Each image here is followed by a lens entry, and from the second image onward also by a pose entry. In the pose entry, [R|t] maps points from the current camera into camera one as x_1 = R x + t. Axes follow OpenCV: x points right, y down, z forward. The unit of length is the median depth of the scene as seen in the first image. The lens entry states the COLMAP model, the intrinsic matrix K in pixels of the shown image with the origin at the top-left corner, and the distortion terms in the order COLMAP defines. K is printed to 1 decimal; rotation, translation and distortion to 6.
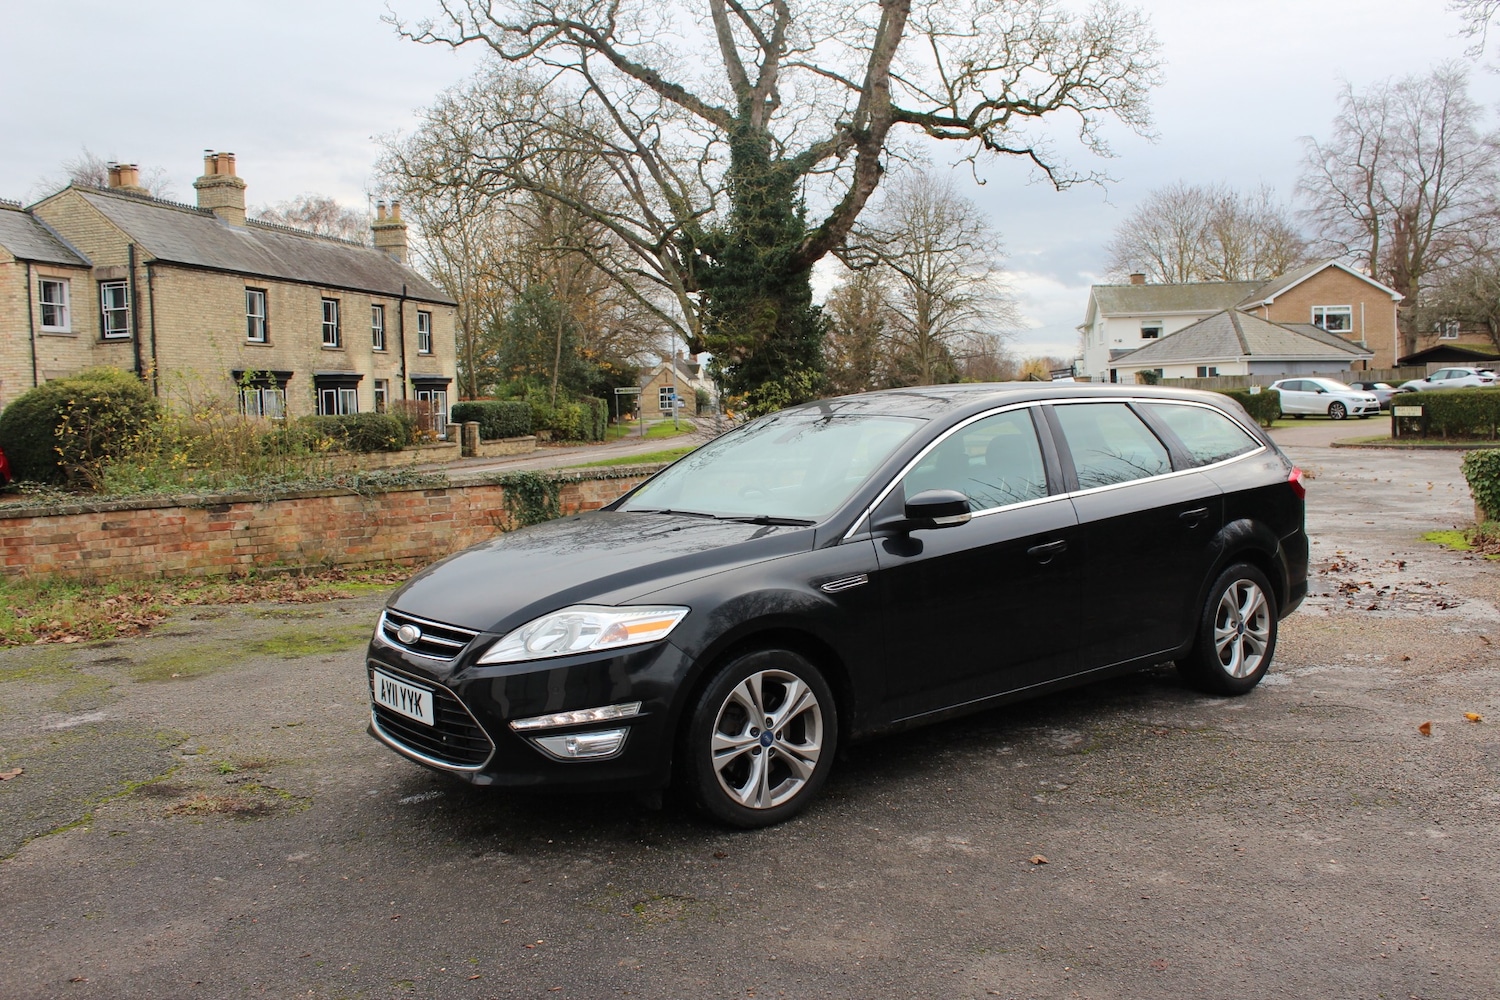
lens RADIAL K [[1320.9, 0, 778.8], [0, 1320.9, 525.4], [0, 0, 1]] dist [-0.150078, 0.131421]
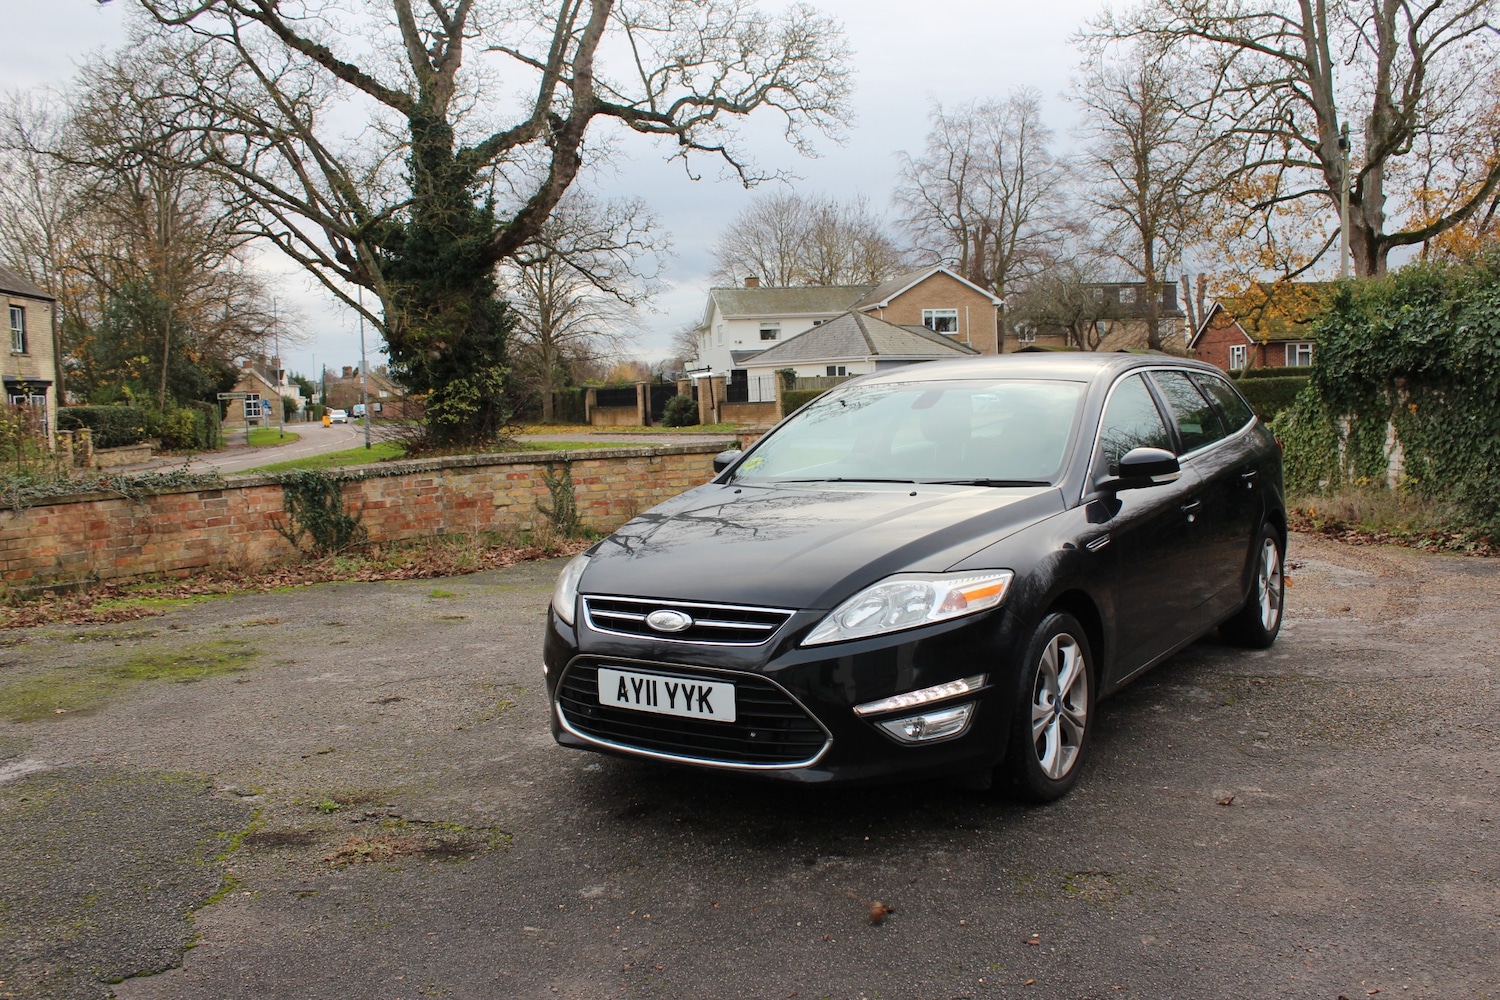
lens RADIAL K [[1320.9, 0, 777.5], [0, 1320.9, 518.1], [0, 0, 1]] dist [-0.150078, 0.131421]
pose [[0.951780, -0.030820, 0.305228, -0.096701], [0.033578, 0.999429, -0.003791, 0.004269], [-0.304937, 0.013857, 0.952272, 0.029666]]
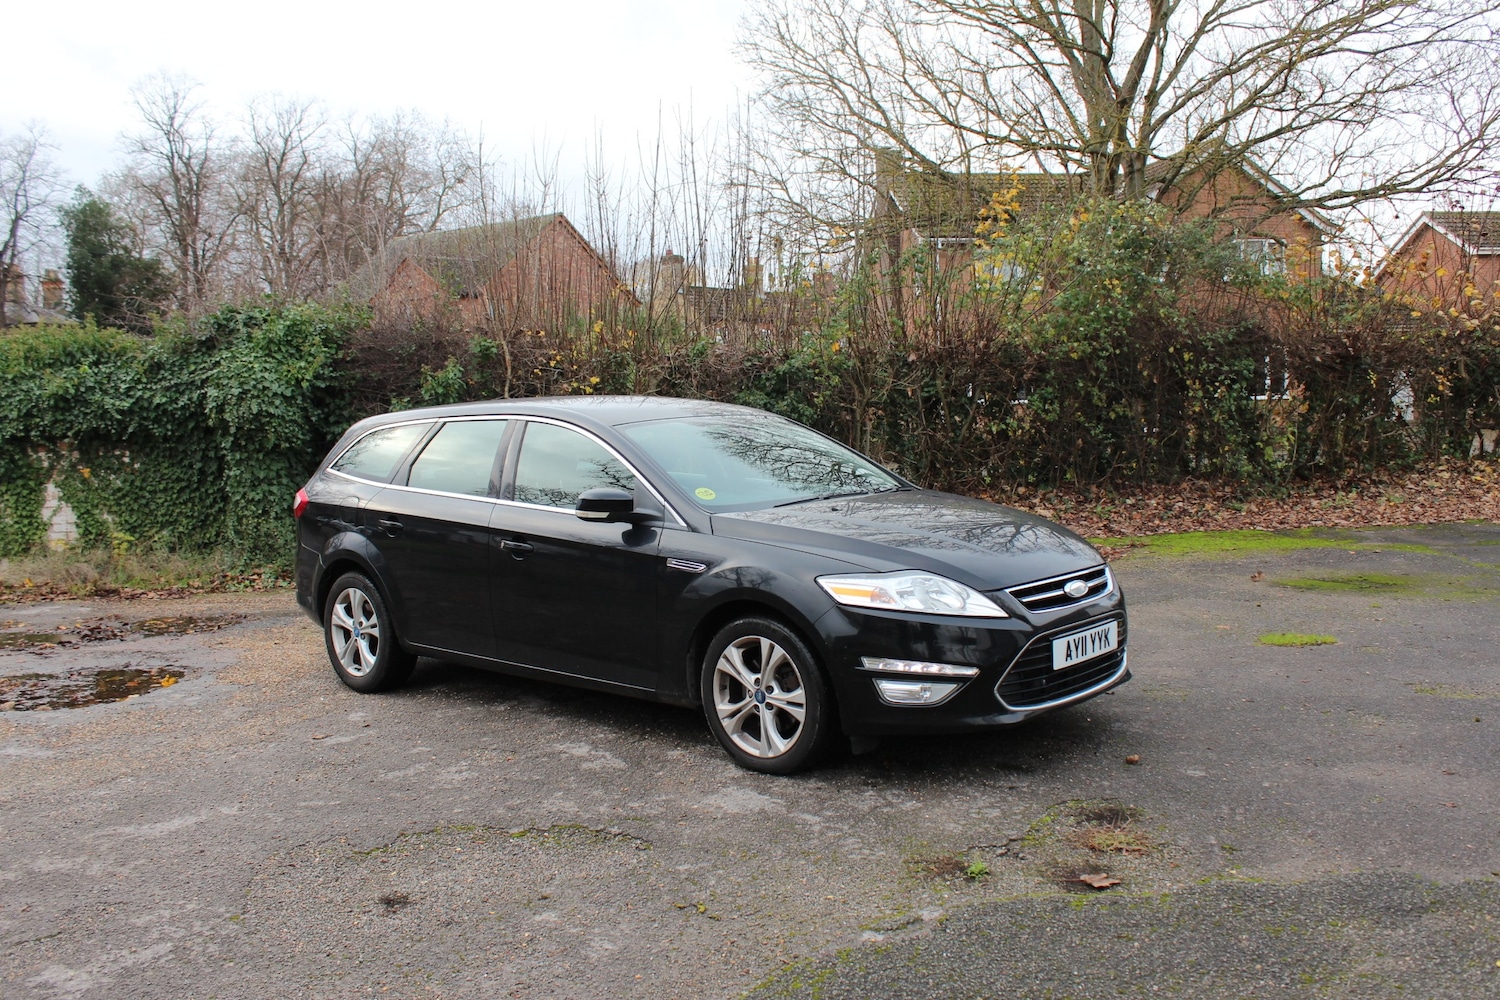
lens RADIAL K [[1320.9, 0, 769.2], [0, 1320.9, 496.2], [0, 0, 1]] dist [-0.150078, 0.131421]
pose [[-0.169154, -0.034903, 0.984971, -0.270960], [0.128783, 0.990022, 0.057199, -0.018838], [-0.977140, 0.136523, -0.162971, 0.288518]]
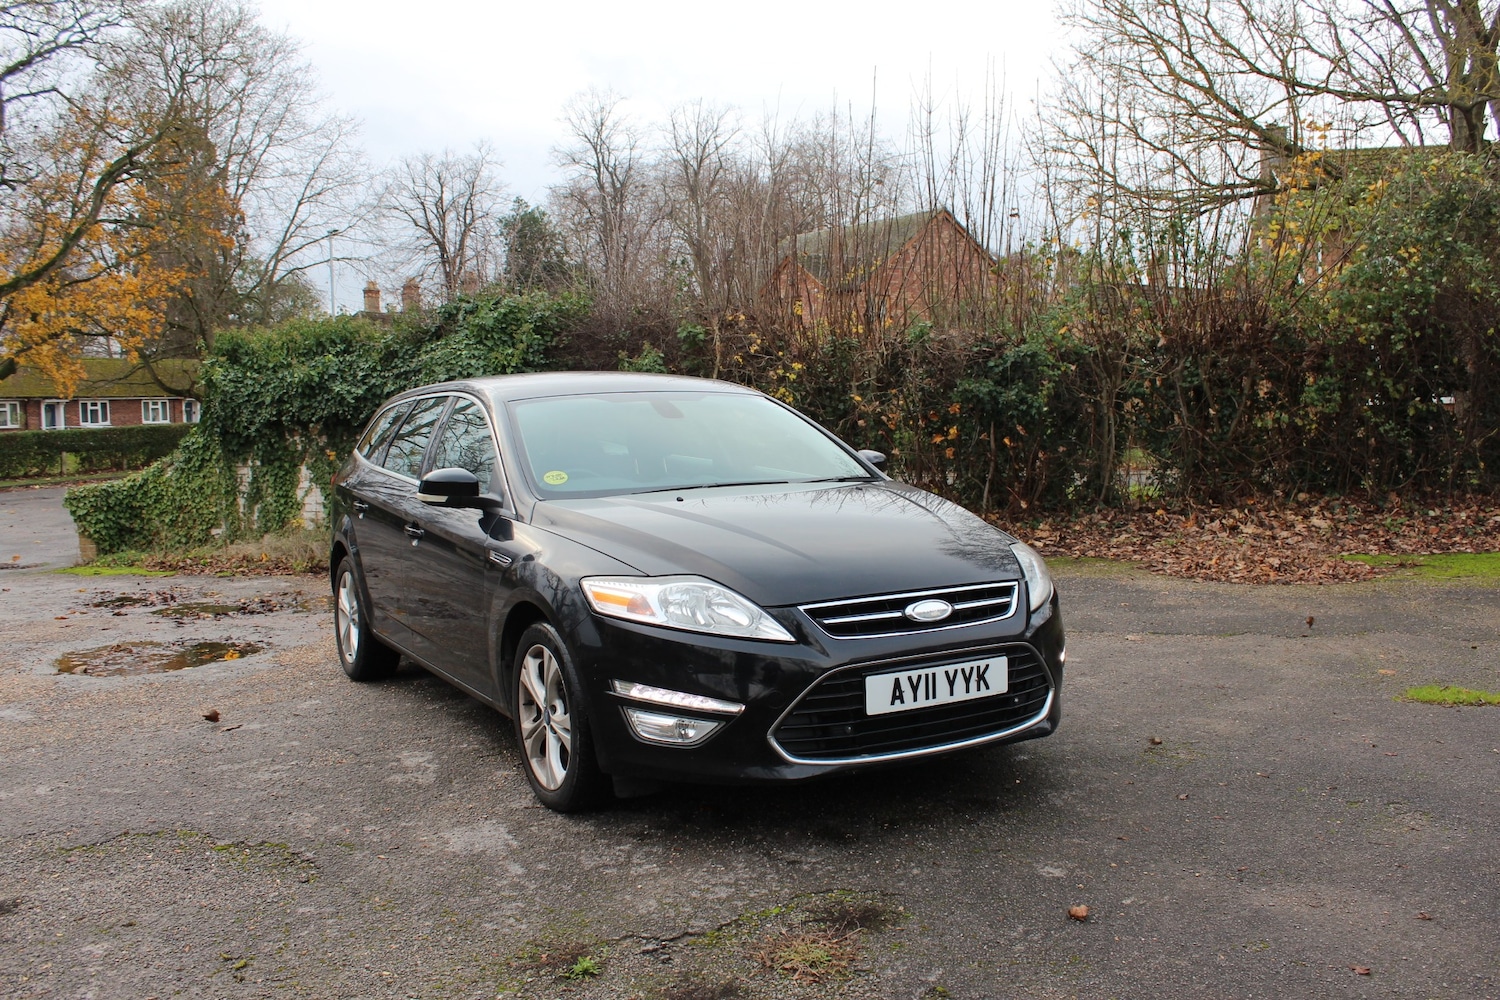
lens RADIAL K [[1320.9, 0, 768.3], [0, 1320.9, 514.7], [0, 0, 1]] dist [-0.150078, 0.131421]
pose [[0.153536, -0.048718, 0.986941, -0.230918], [0.114628, 0.992919, 0.031181, -0.003570], [-0.981472, 0.108343, 0.158034, 0.193883]]
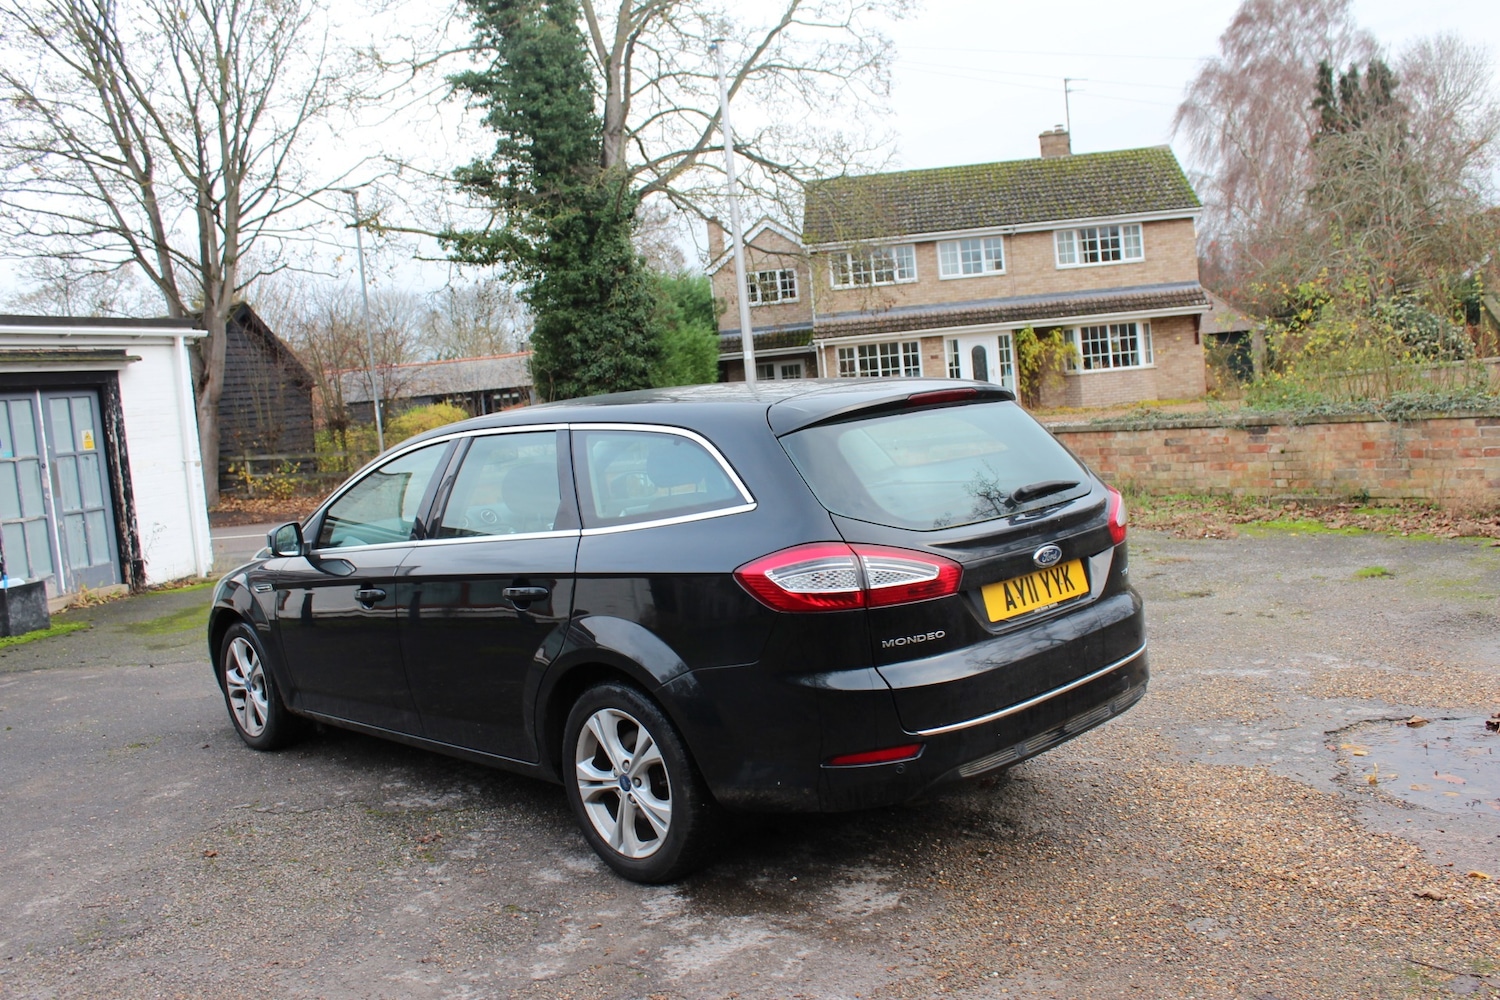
lens RADIAL K [[1331.4, 0, 784.0], [0, 1331.4, 459.7], [0, 0, 1]] dist [-0.084308, 0.007056]
pose [[0.132100, 0.079286, -0.988060, 0.278674], [-0.004440, 0.996833, 0.079396, -0.037212], [0.991226, -0.006101, 0.132034, 0.272620]]
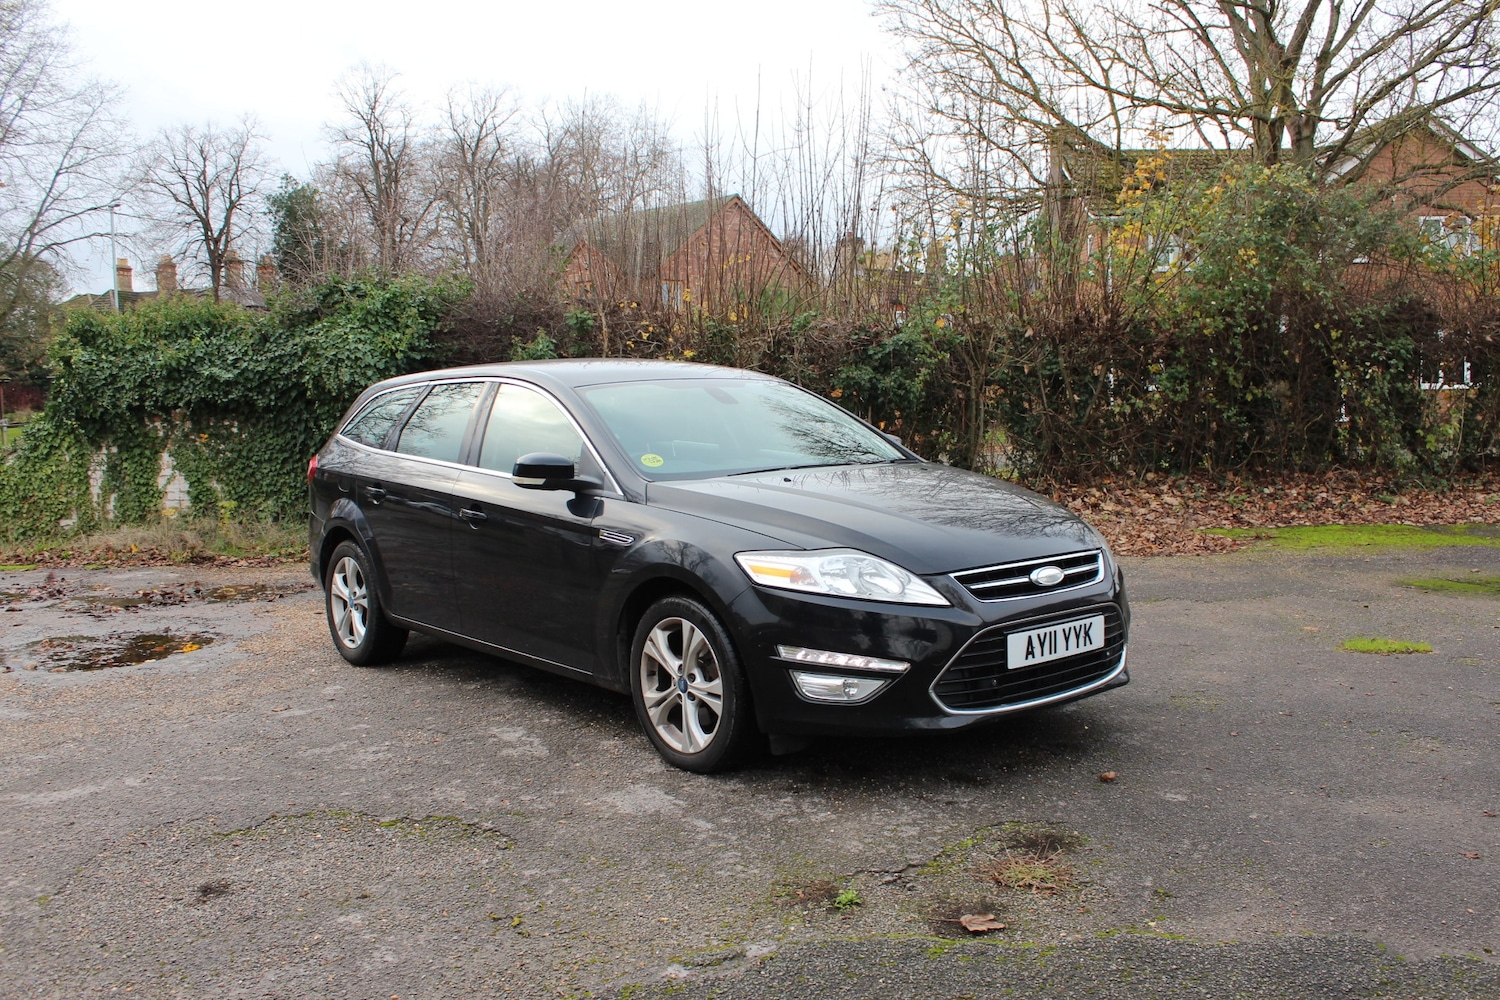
lens RADIAL K [[1320.9, 0, 770.8], [0, 1320.9, 516.9], [0, 0, 1]] dist [-0.150078, 0.131421]
pose [[-0.023802, -0.062744, 0.997746, -0.250936], [0.117360, 0.990952, 0.065117, -0.009521], [-0.992804, 0.118645, -0.016223, 0.244977]]
